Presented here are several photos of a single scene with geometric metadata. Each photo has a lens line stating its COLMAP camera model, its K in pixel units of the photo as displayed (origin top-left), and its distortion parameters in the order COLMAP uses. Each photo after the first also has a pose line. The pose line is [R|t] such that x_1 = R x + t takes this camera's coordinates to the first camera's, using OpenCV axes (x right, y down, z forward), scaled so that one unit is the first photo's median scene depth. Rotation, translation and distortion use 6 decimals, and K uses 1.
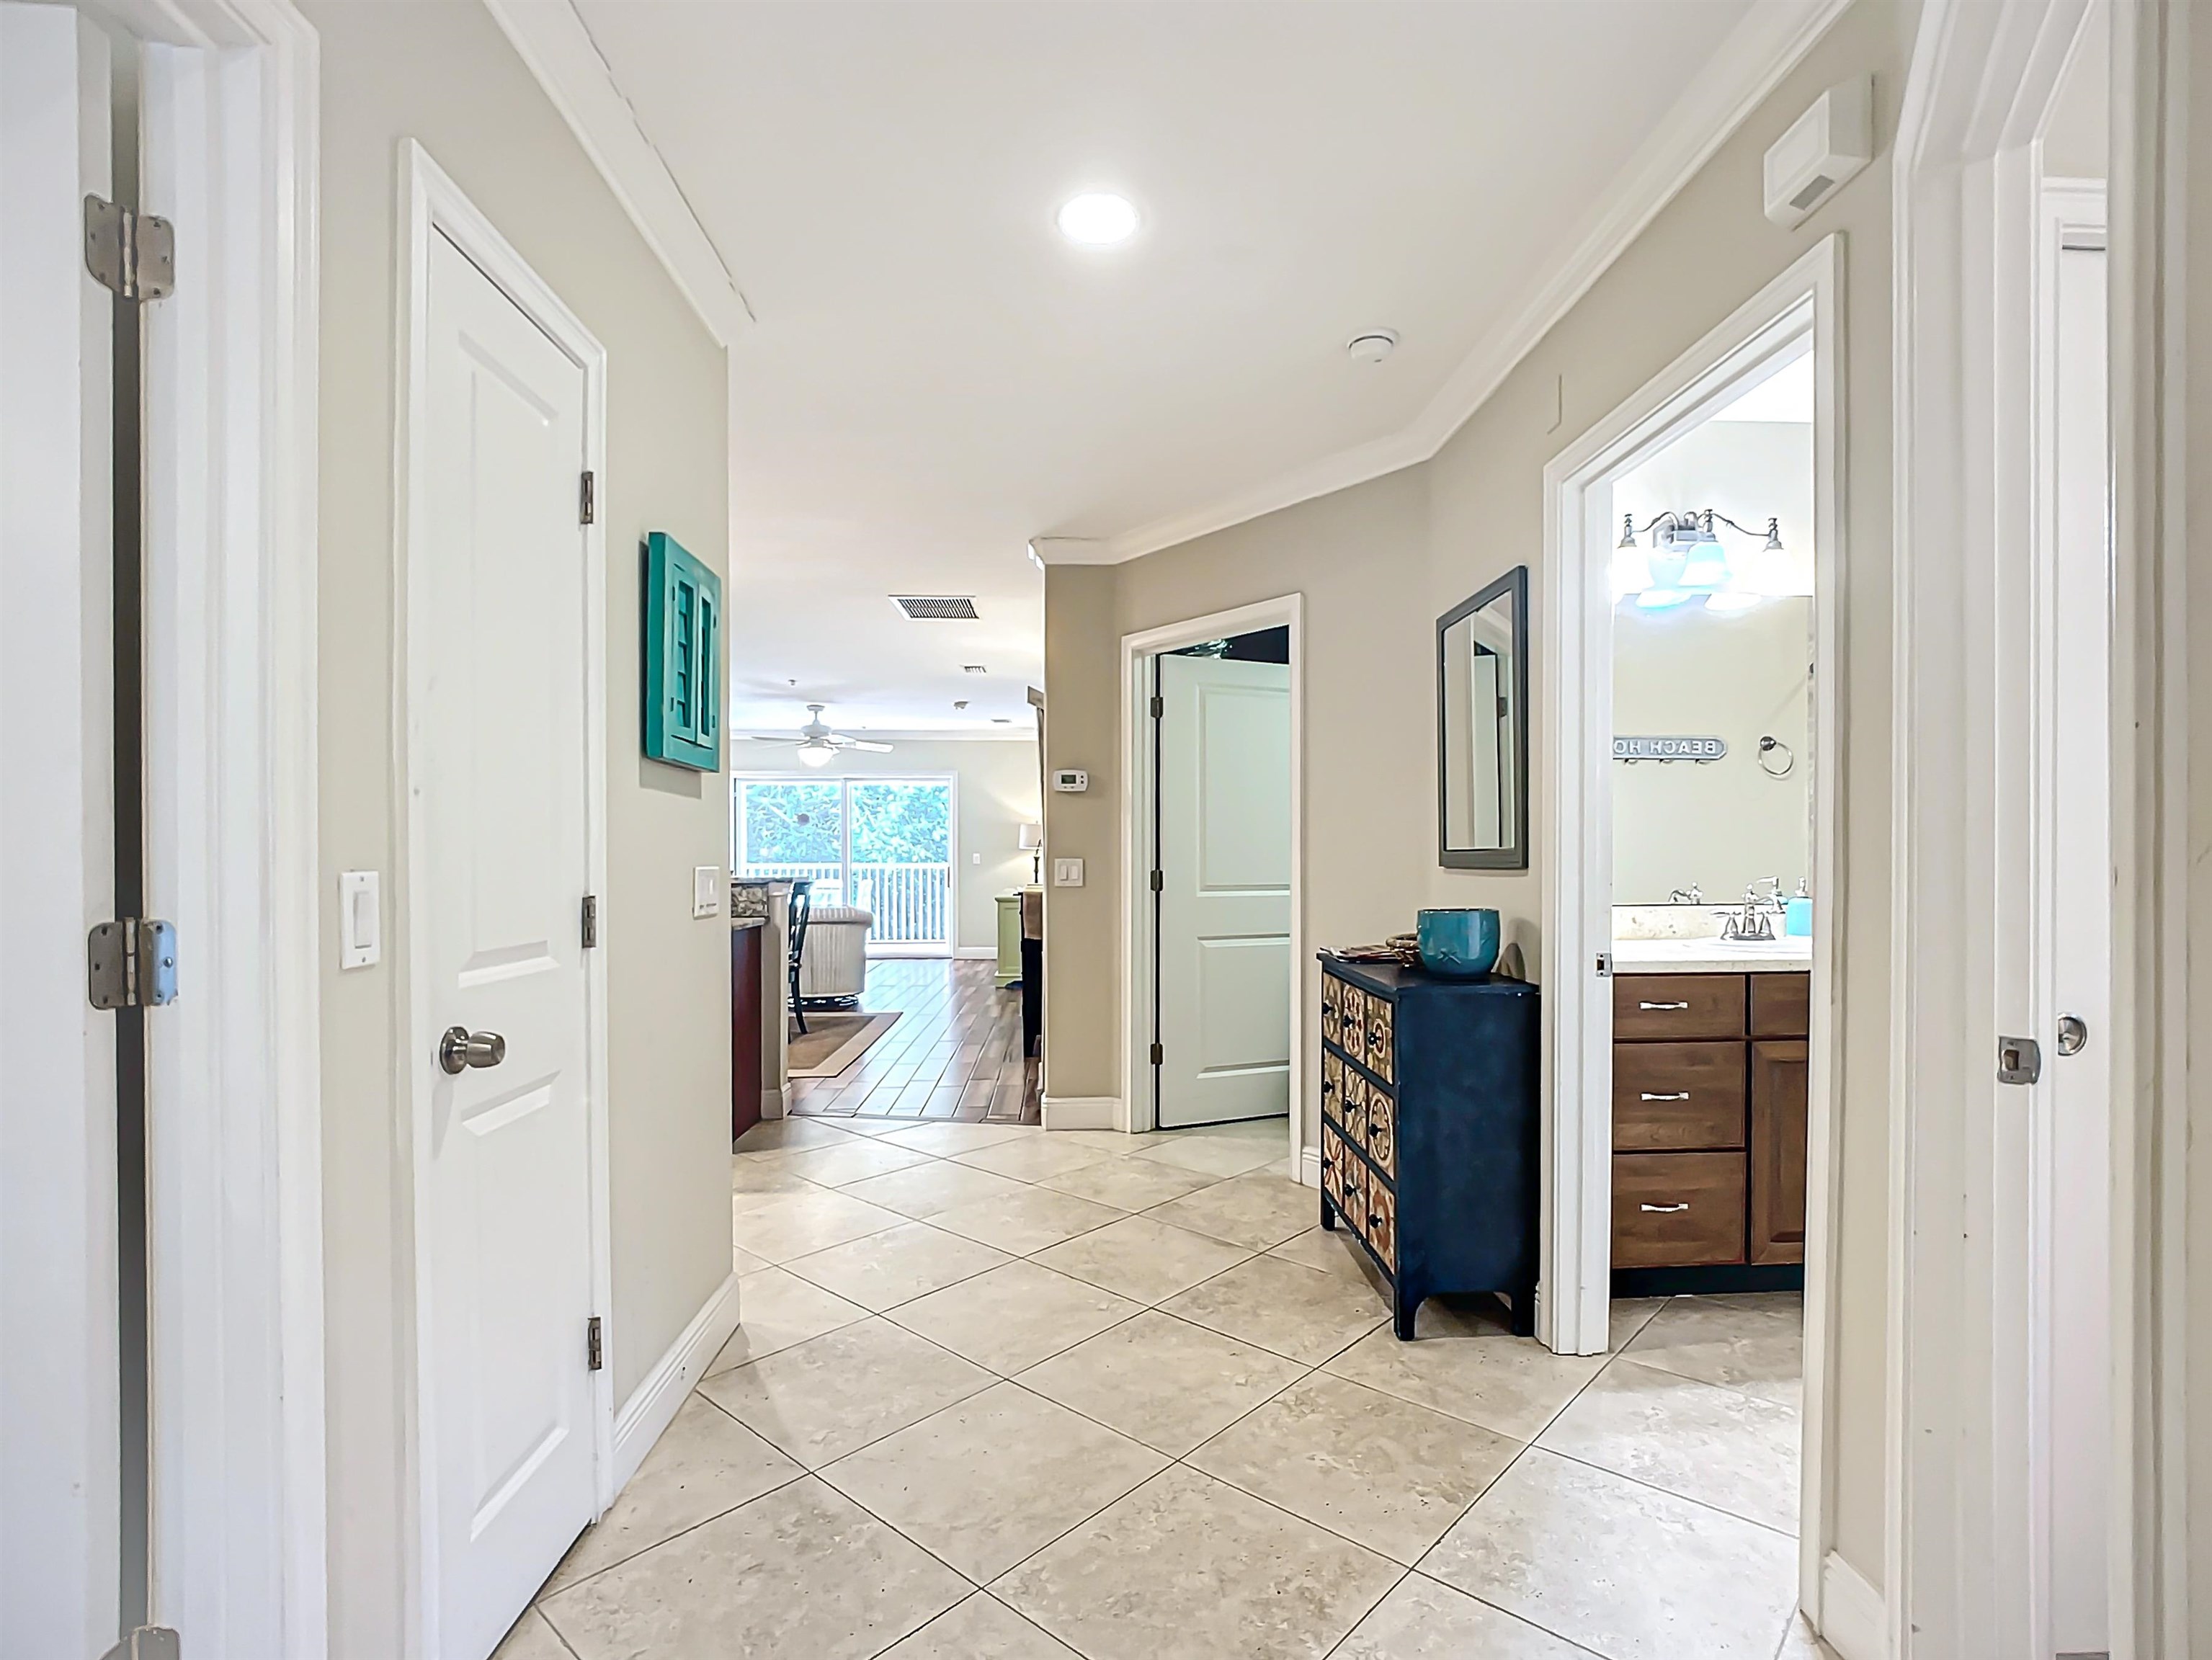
lens RADIAL K [[1130.5, 0, 1084.8], [0, 1130.5, 871.3], [0, 0, 1]] dist [-0.020672, 0.004227]
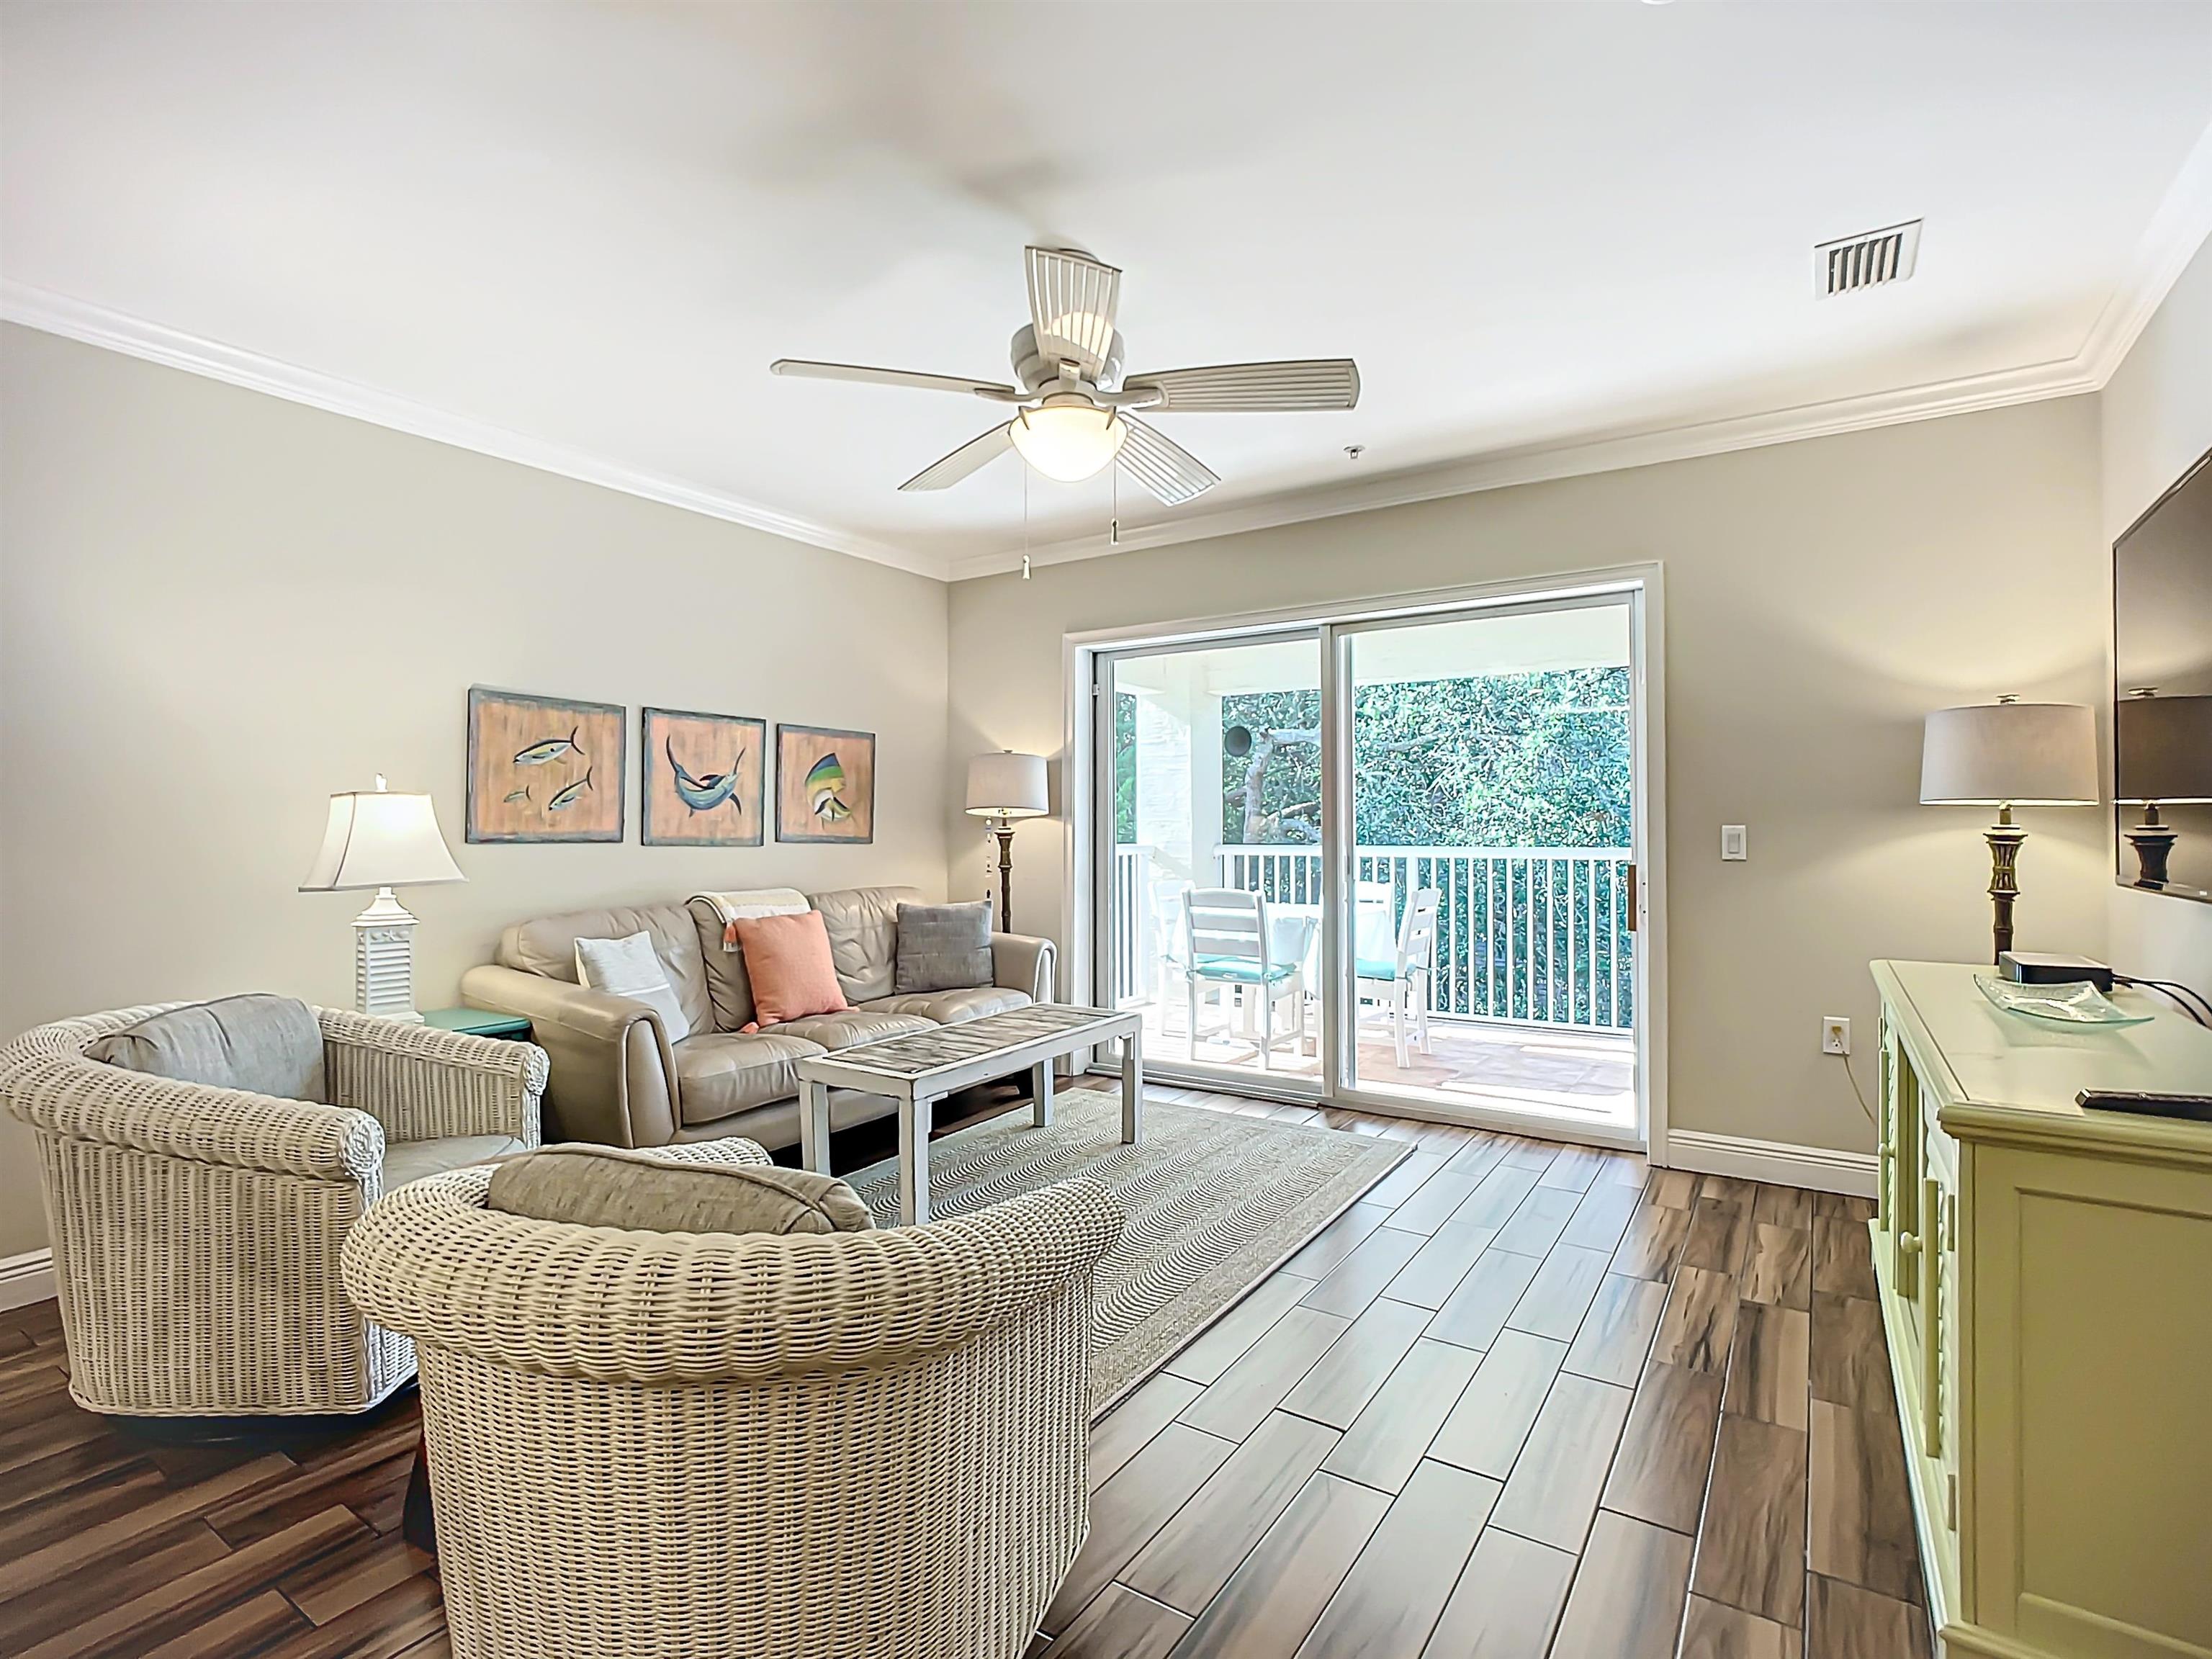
lens RADIAL K [[1099.8, 0, 1119.3], [0, 1099.8, 824.7], [0, 0, 1]] dist [-0.022249, 0.004220]
pose [[0.839696, -0.002647, -0.543050, -0.078076], [-0.008697, 0.999794, -0.018322, -0.009117], [0.542987, 0.020108, 0.839500, 0.694176]]
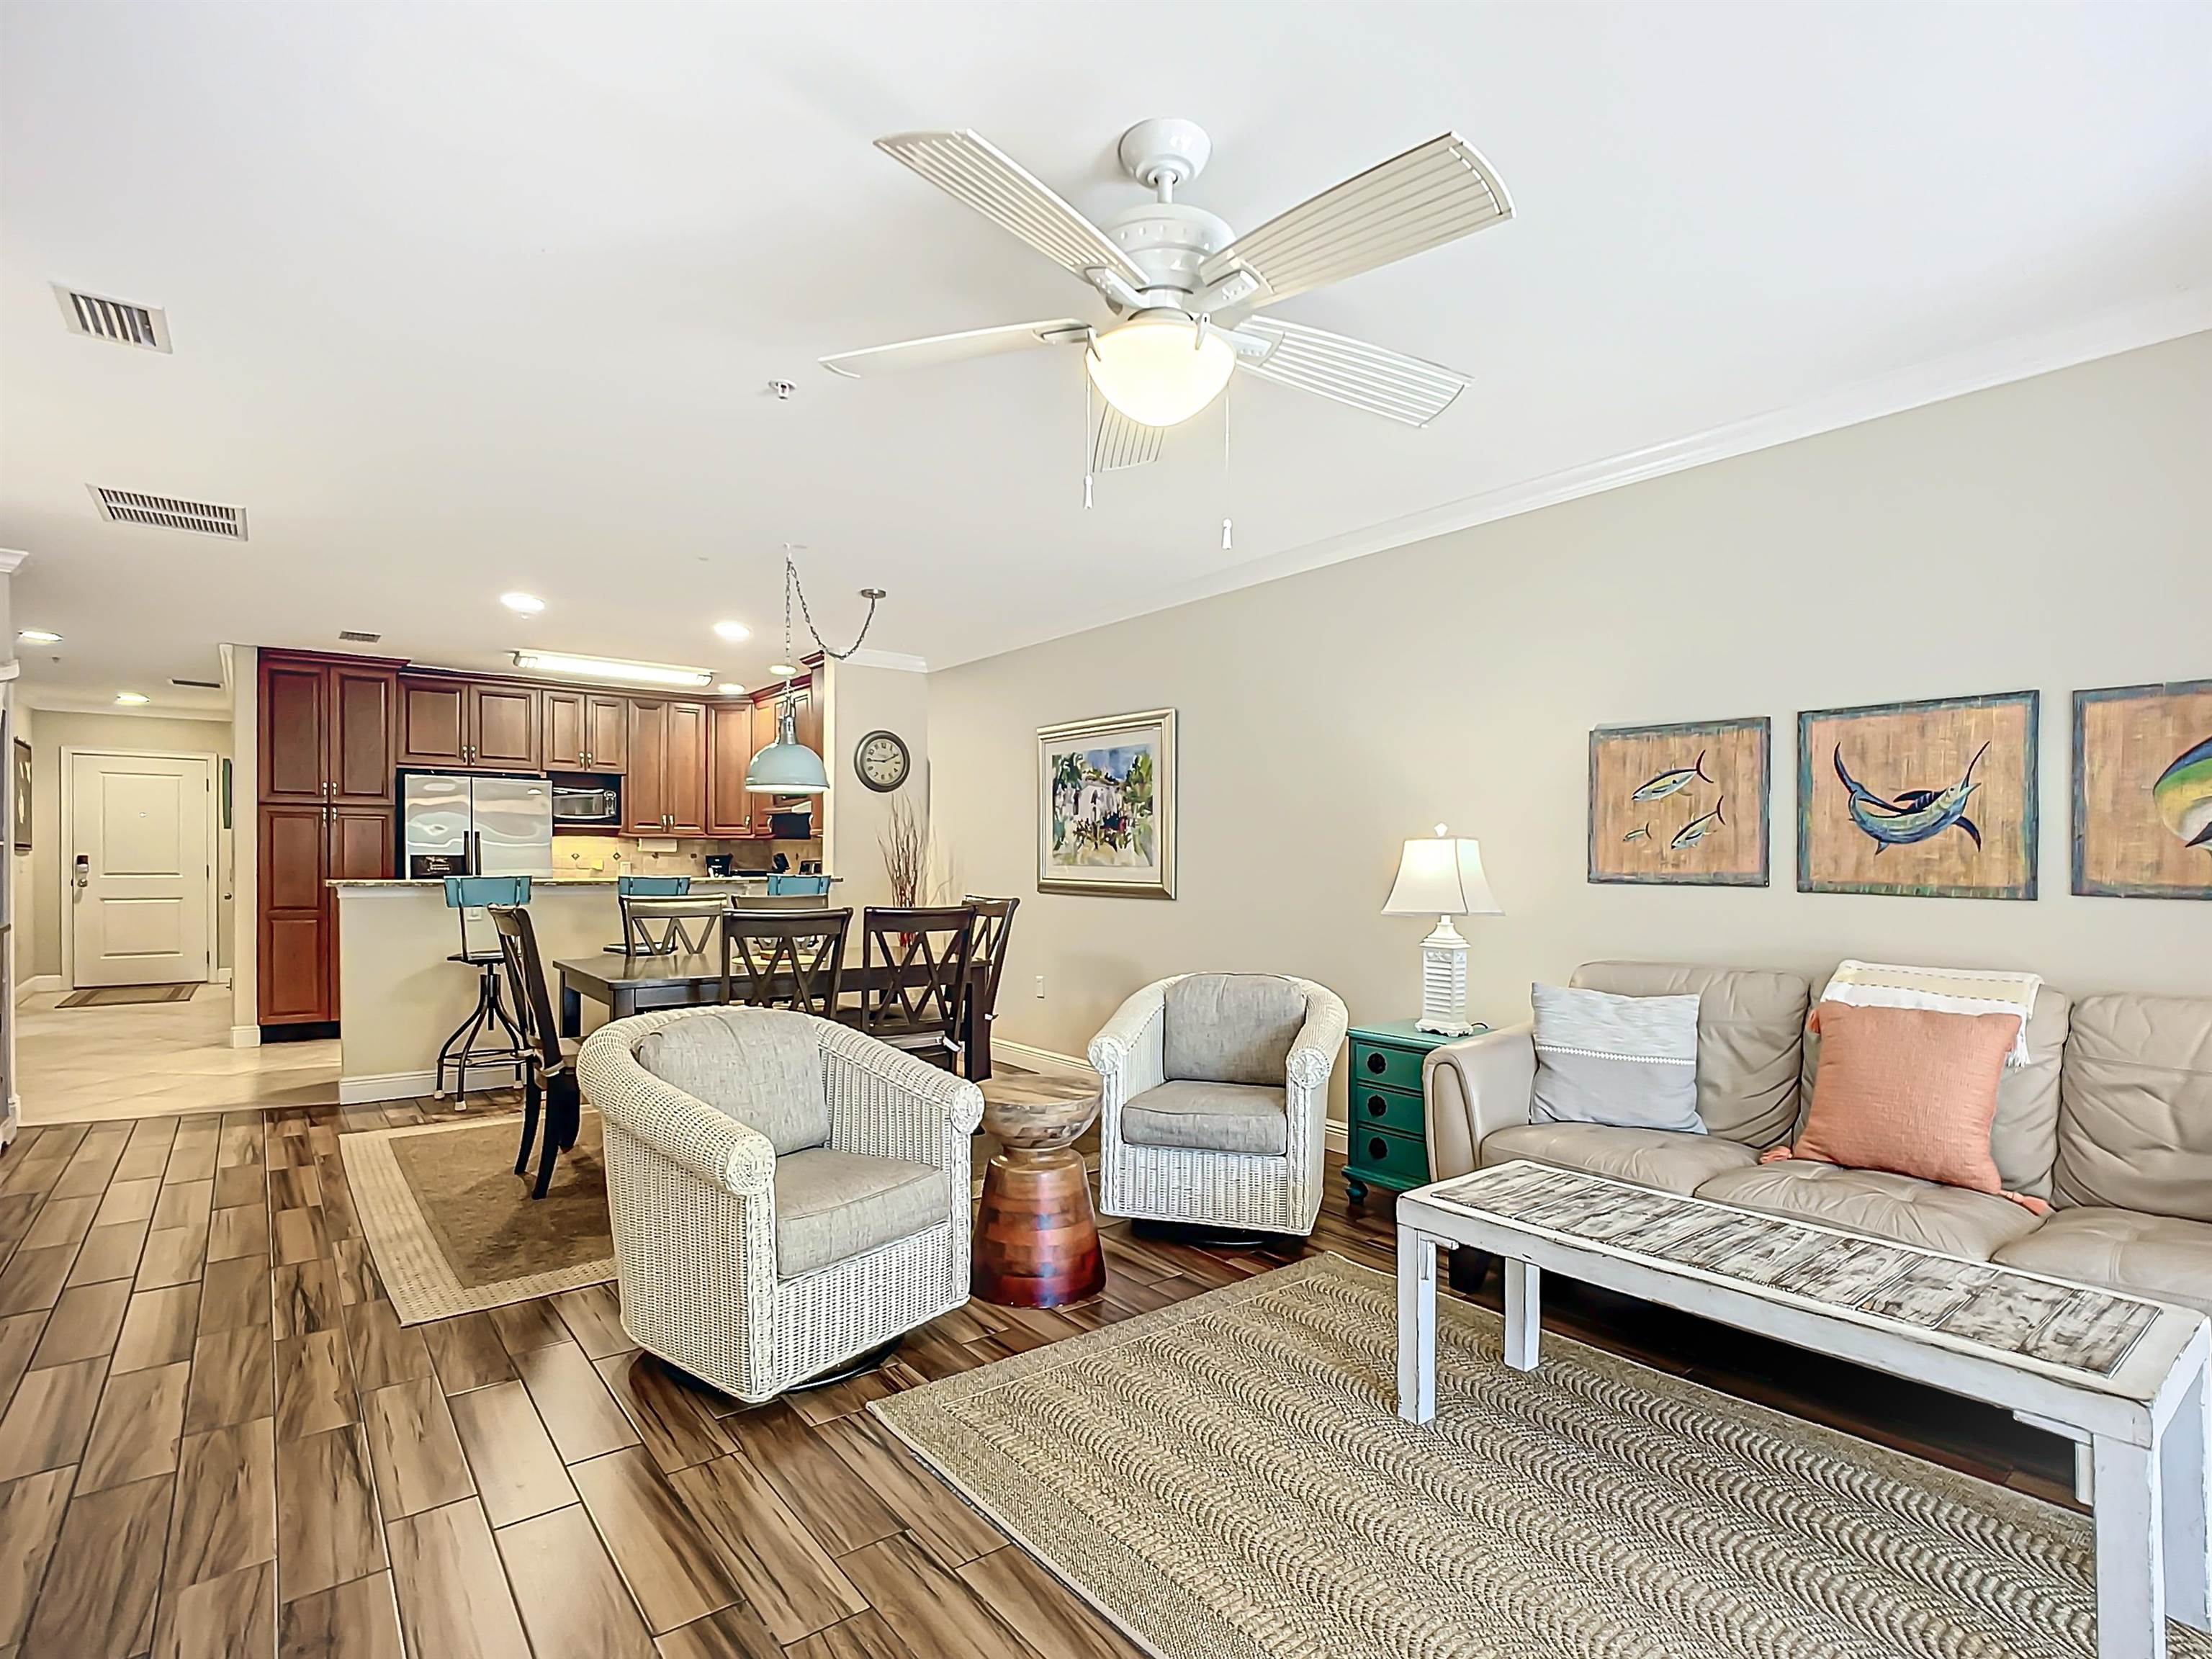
lens RADIAL K [[1130.6, 0, 1108.8], [0, 1130.6, 878.6], [0, 0, 1]] dist [-0.020672, 0.004227]
pose [[-0.802829, 0.008205, -0.596153, -0.095432], [-0.011907, 0.999485, 0.029791, -0.017093], [0.596091, 0.031016, -0.802318, 1.025079]]
